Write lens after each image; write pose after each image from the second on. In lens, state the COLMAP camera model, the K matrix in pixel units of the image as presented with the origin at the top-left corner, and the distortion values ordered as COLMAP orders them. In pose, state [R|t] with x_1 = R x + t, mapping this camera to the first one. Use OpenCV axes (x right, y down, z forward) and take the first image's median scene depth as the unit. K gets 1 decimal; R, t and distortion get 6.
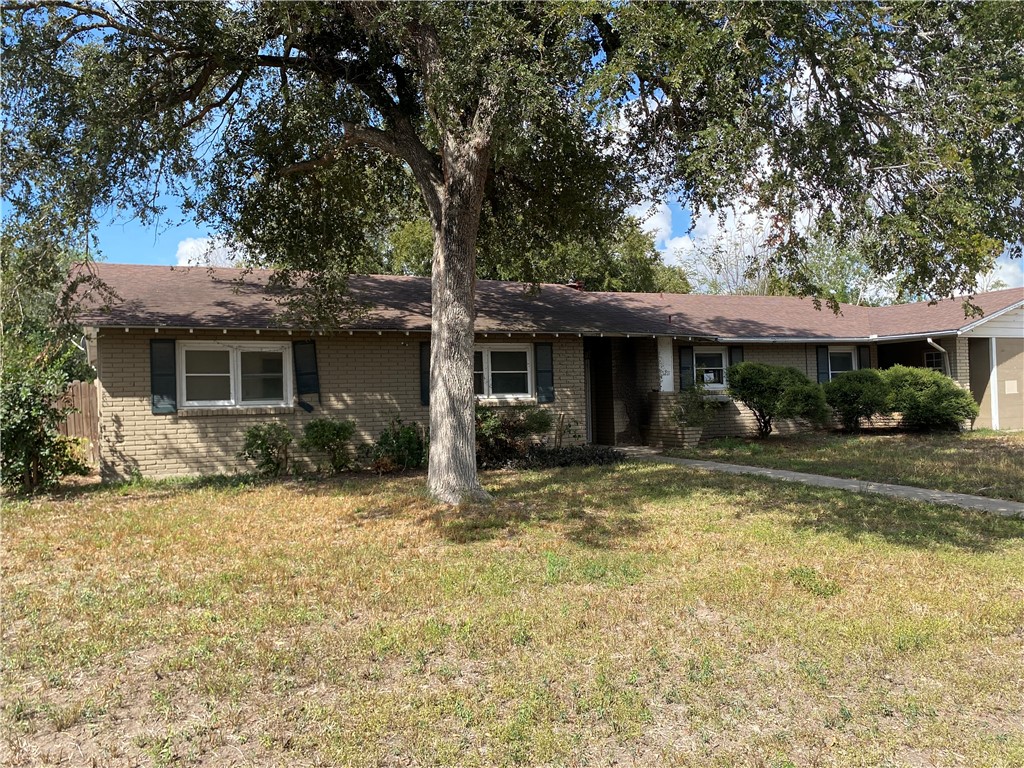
lens RADIAL K [[779.2, 0, 512.0], [0, 779.2, 384.0], [0, 0, 1]] dist [0.004094, 0.001111]
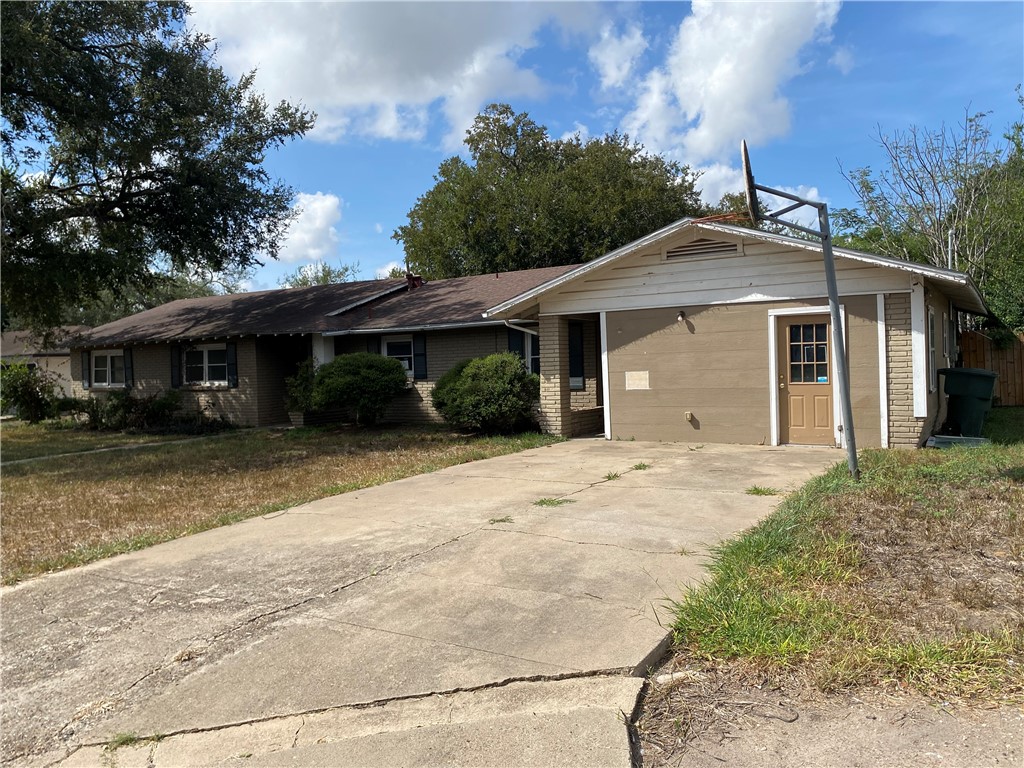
lens RADIAL K [[779.2, 0, 512.0], [0, 779.2, 384.0], [0, 0, 1]] dist [0.004094, 0.001111]
pose [[0.563647, 0.024148, -0.825663, 1.436064], [0.018553, 0.998950, 0.041882, -0.029889], [0.825807, -0.038925, 0.562607, 0.650033]]
